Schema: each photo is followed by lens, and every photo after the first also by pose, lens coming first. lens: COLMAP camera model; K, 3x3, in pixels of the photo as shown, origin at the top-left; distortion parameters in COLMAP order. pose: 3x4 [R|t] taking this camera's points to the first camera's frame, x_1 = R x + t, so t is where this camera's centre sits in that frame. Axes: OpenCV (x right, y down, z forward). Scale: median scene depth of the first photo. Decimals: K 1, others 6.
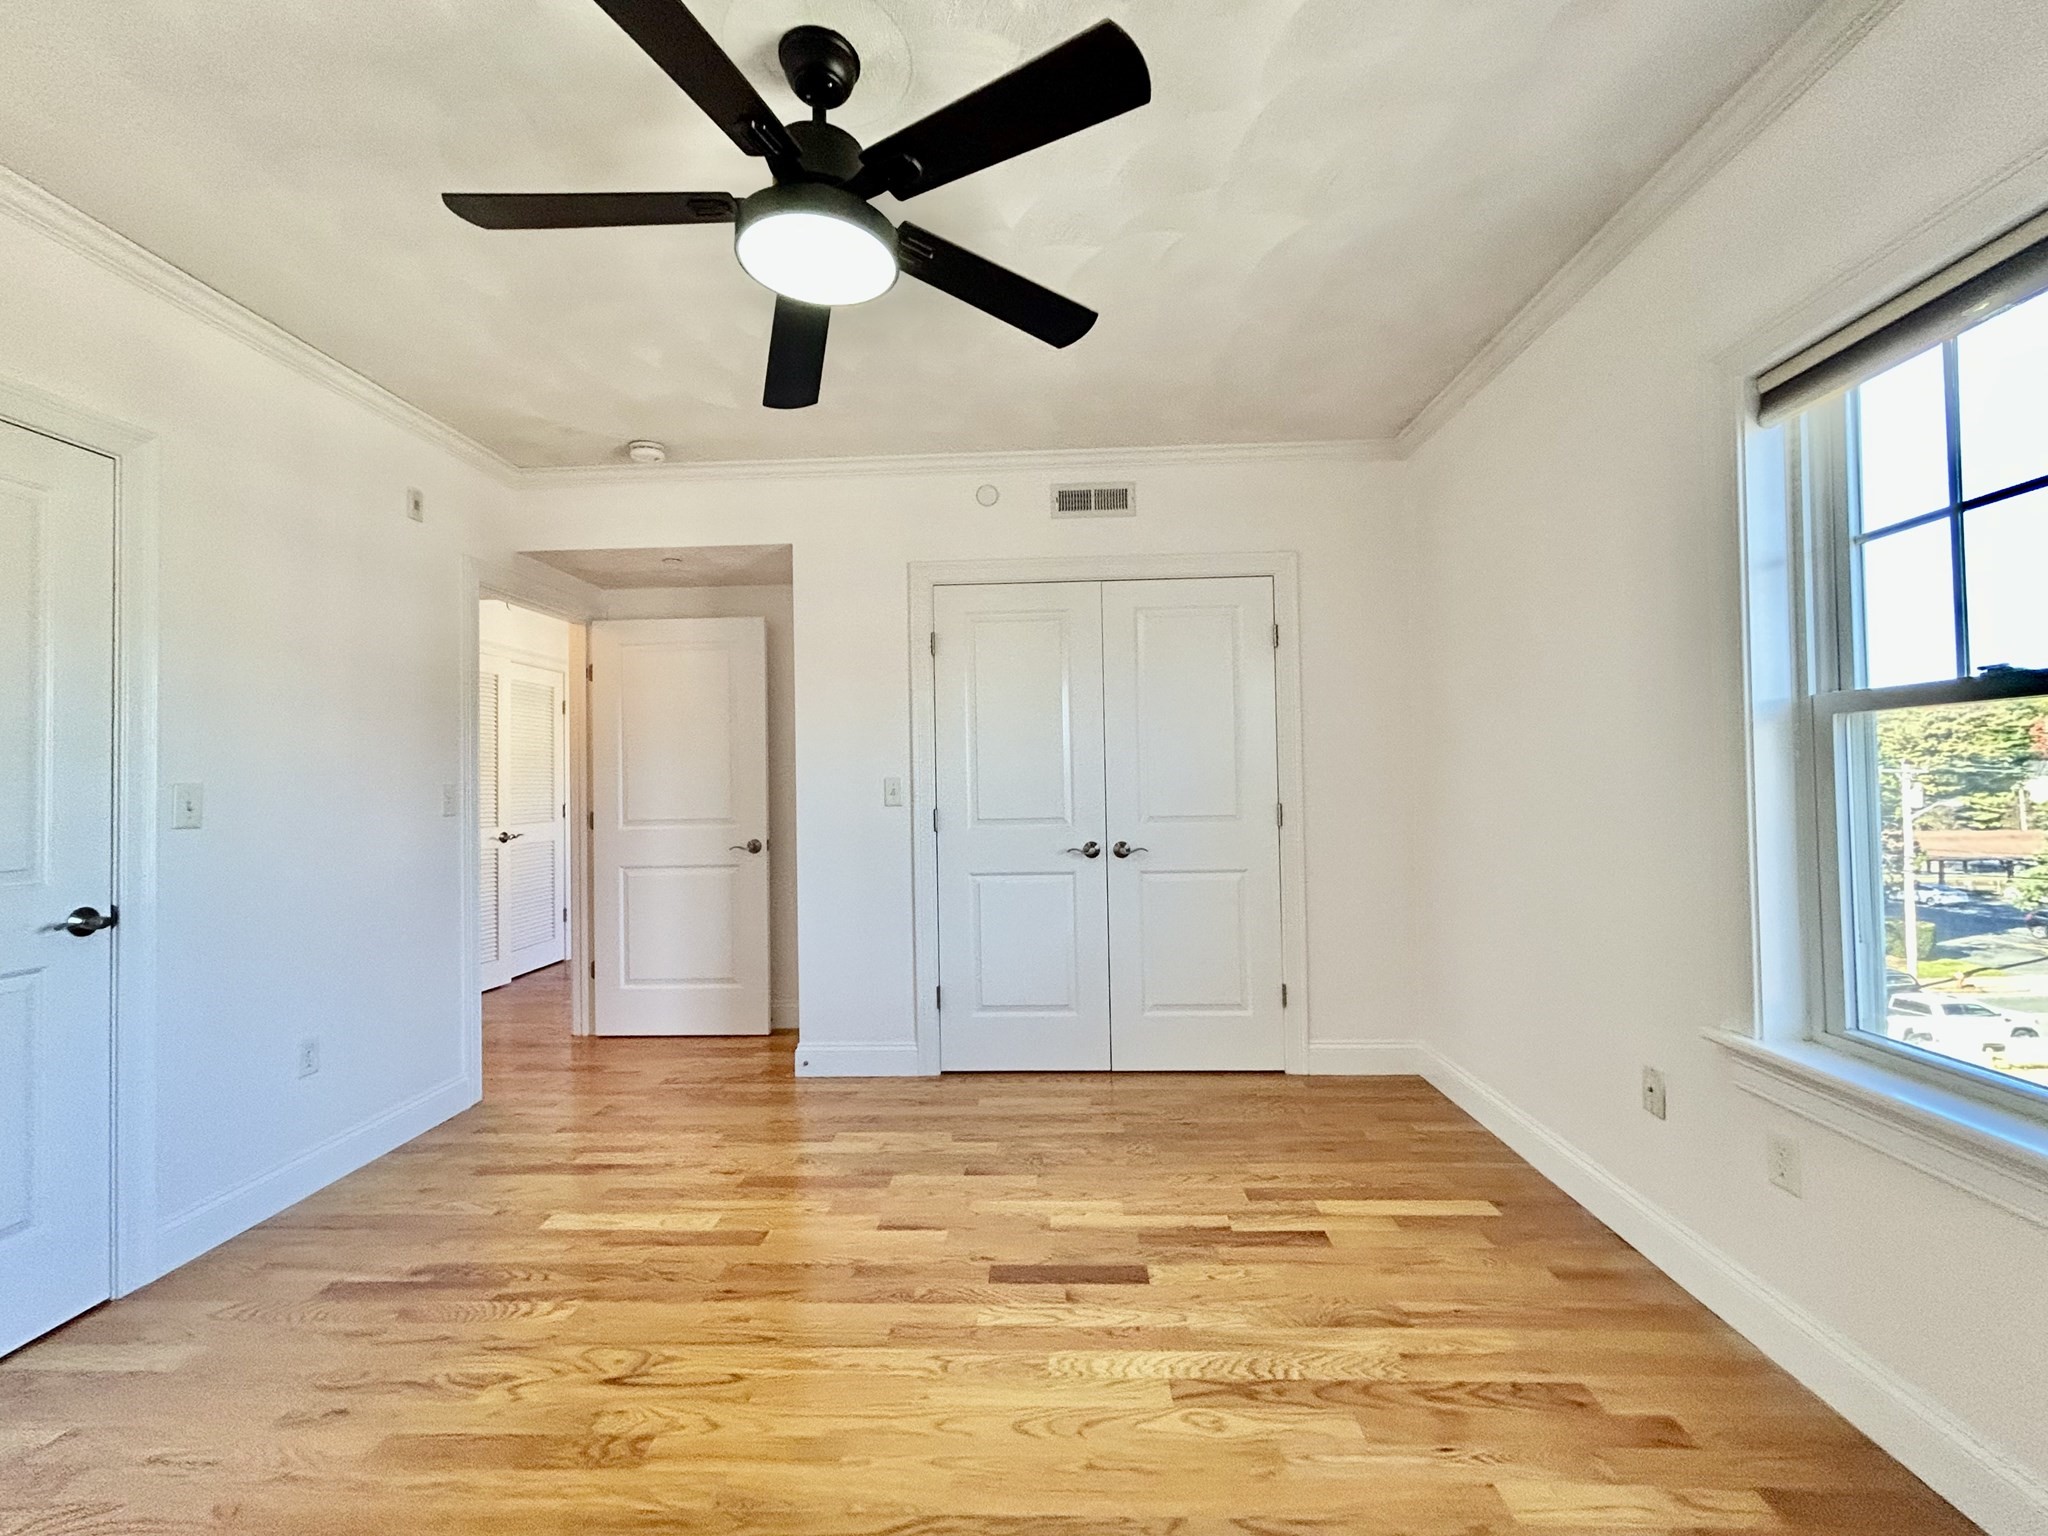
lens RADIAL K [[872.4, 0, 1033.7], [0, 872.4, 761.9], [0, 0, 1]] dist [-0.001437, 0.001979]
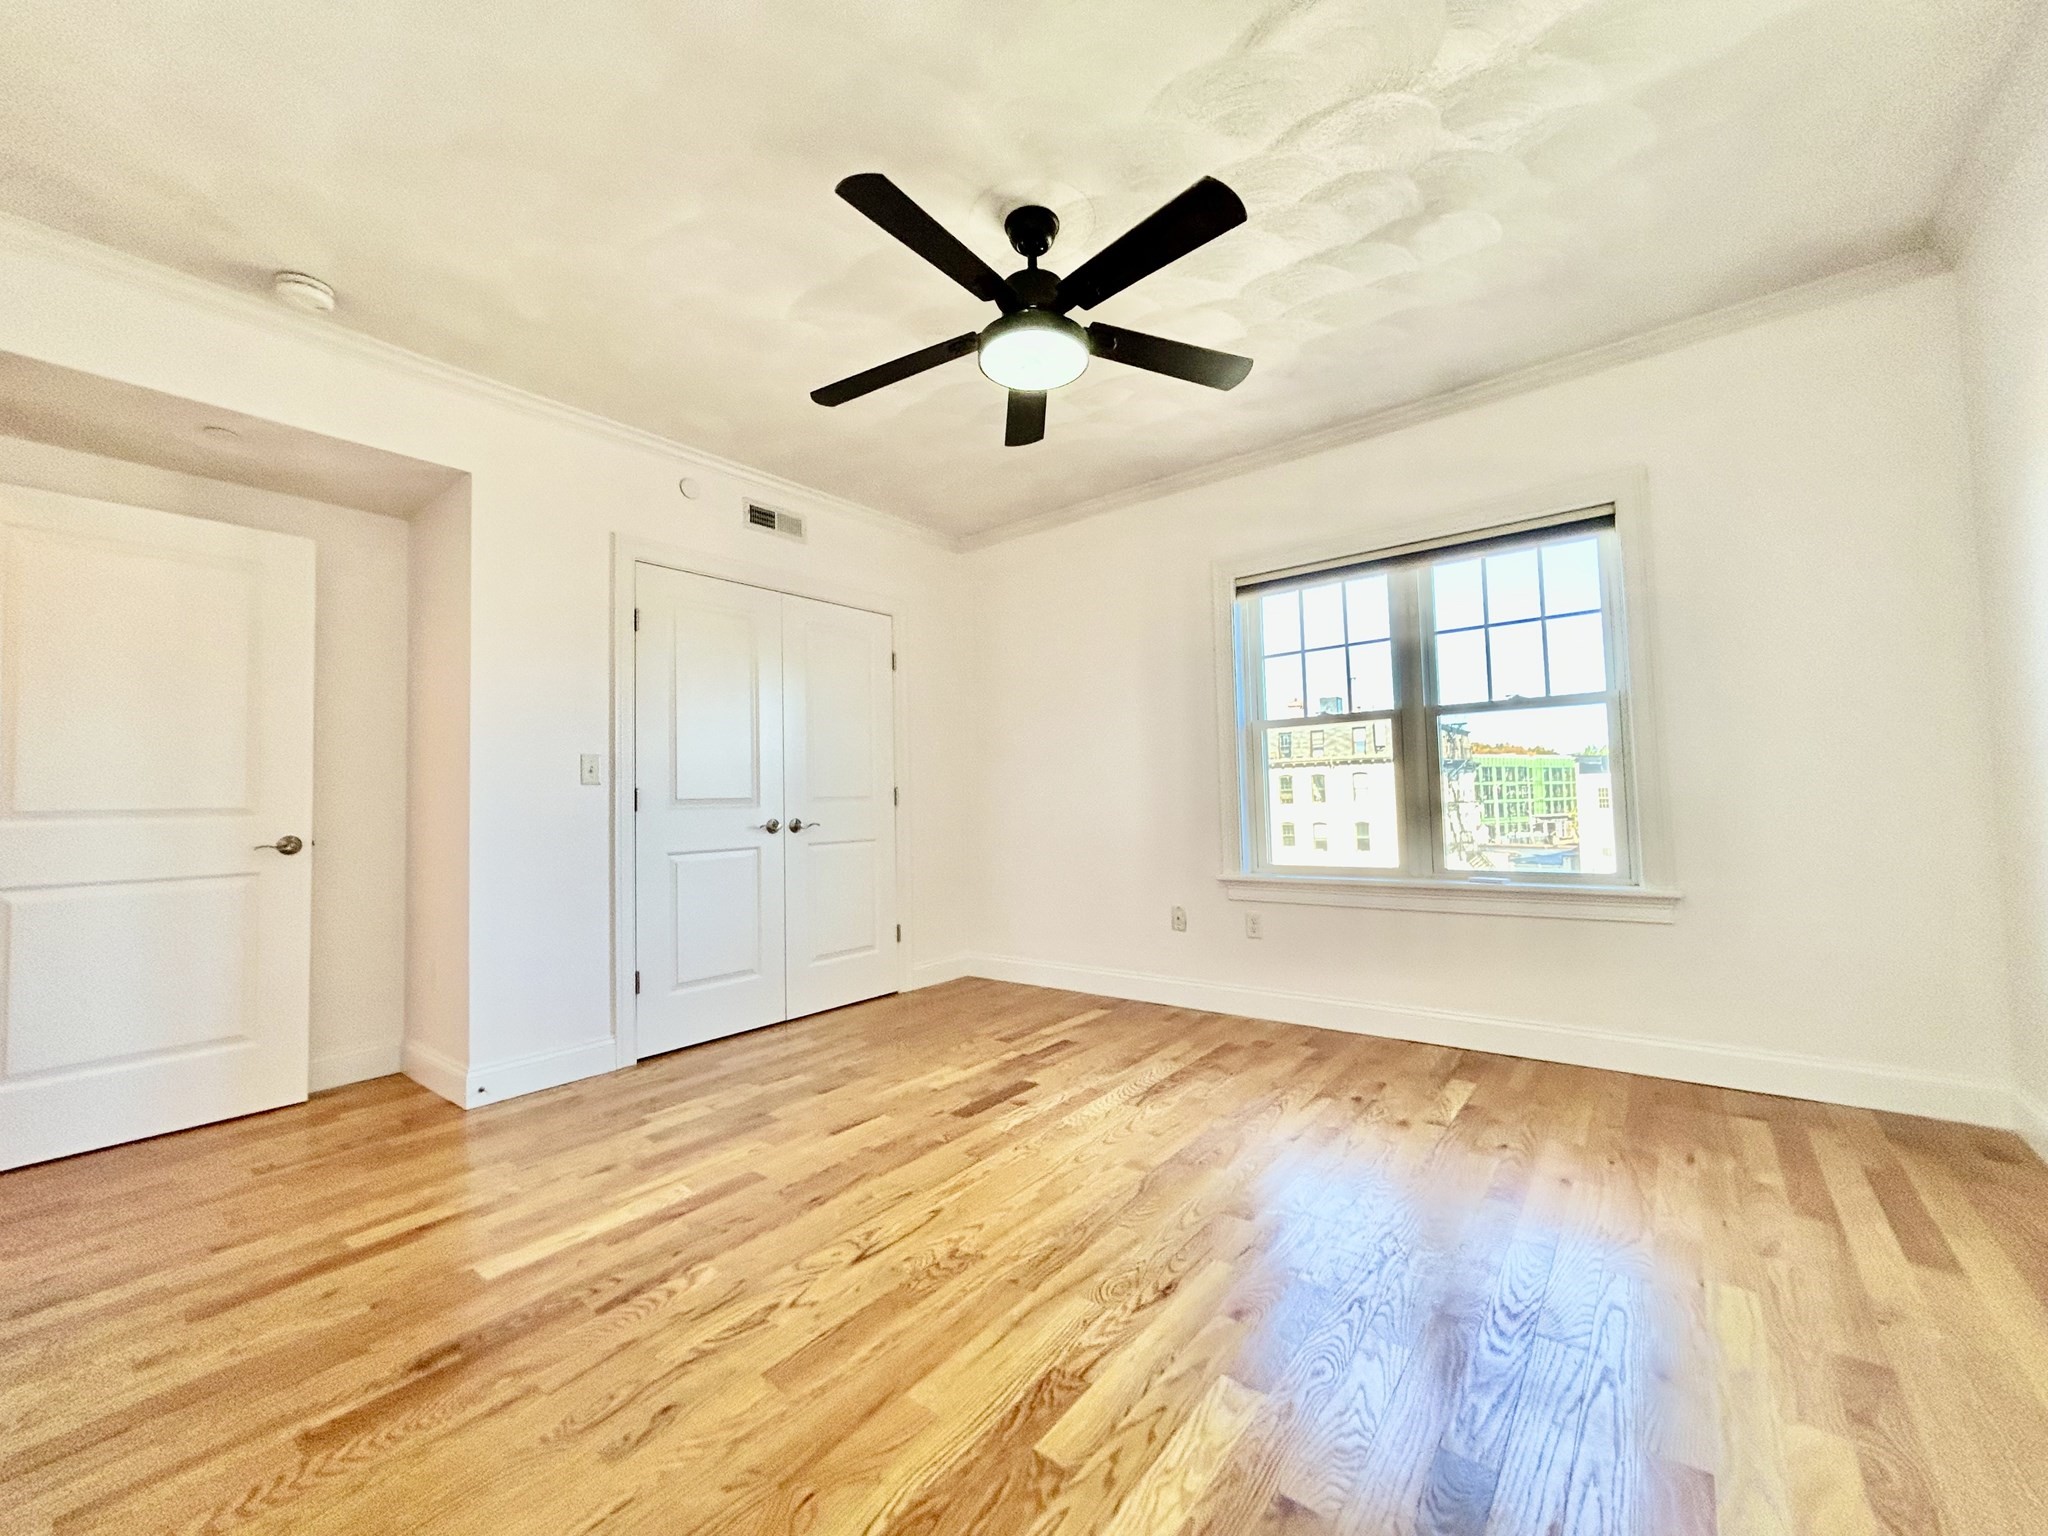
lens RADIAL K [[818.2, 0, 1034.2], [0, 818.2, 762.9], [0, 0, 1]] dist [-0.001628, 0.001020]
pose [[0.587108, 0.039479, 0.808546, -1.029049], [-0.002818, 0.998904, -0.046727, 0.116342], [-0.809504, 0.025156, 0.586575, 0.176498]]
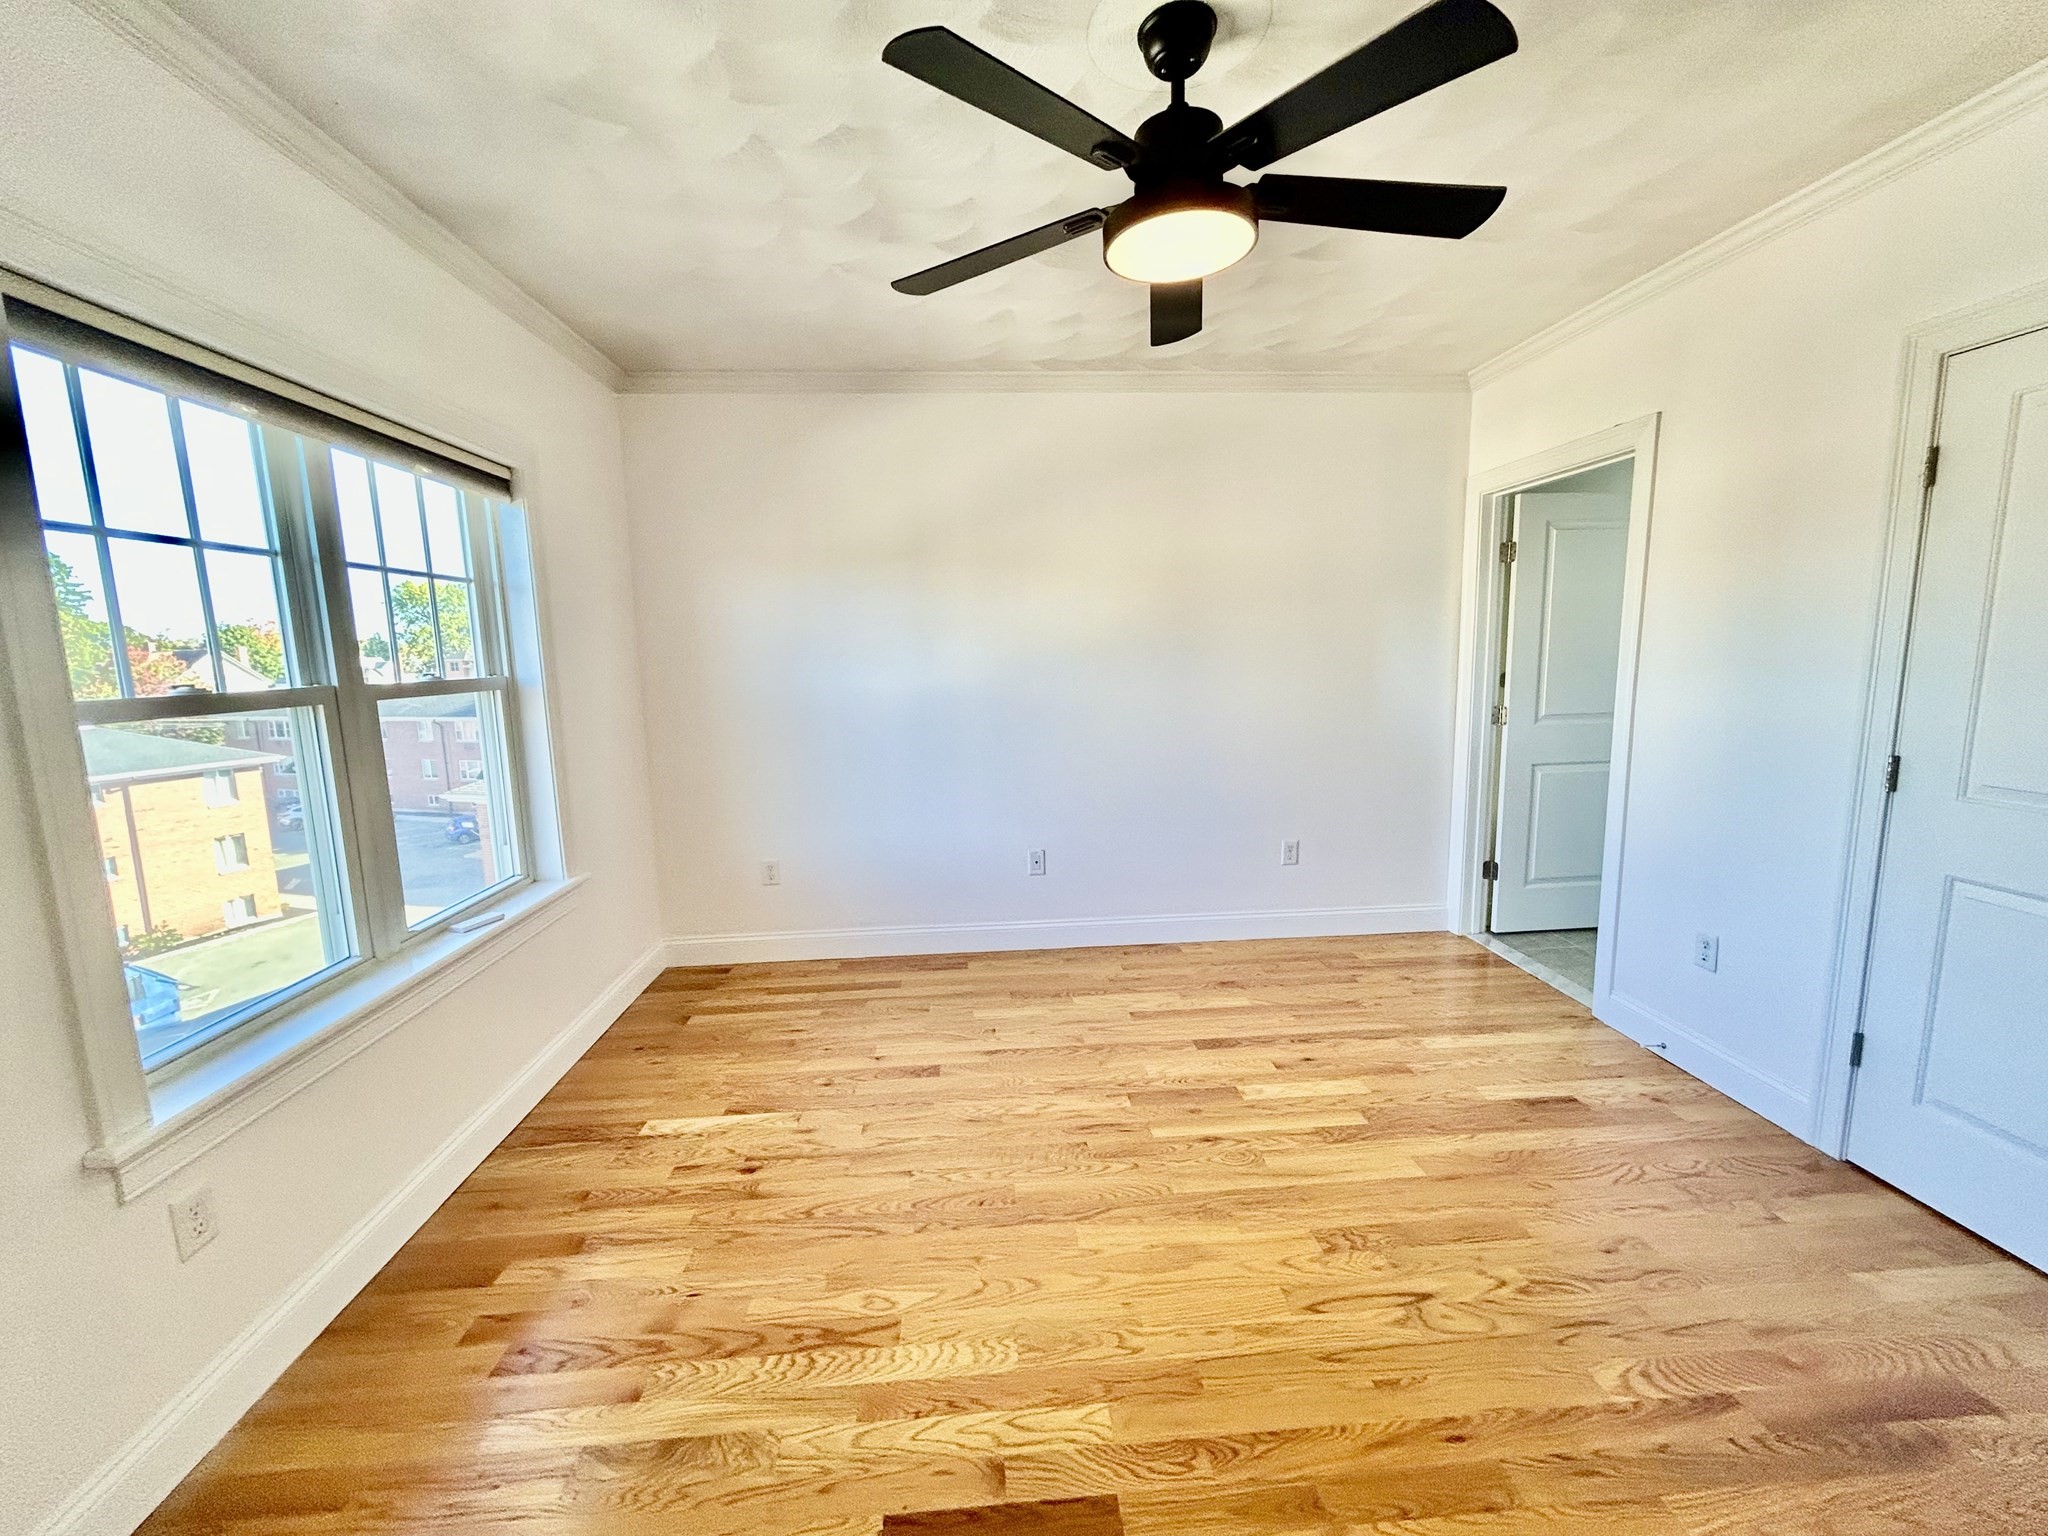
lens RADIAL K [[818.2, 0, 1022.6], [0, 818.2, 769.6], [0, 0, 1]] dist [-0.001628, 0.001020]
pose [[-0.994224, 0.054890, -0.092223, 0.052225], [0.043373, 0.991515, 0.122547, -0.061272], [0.098167, 0.117839, -0.988169, 1.588155]]
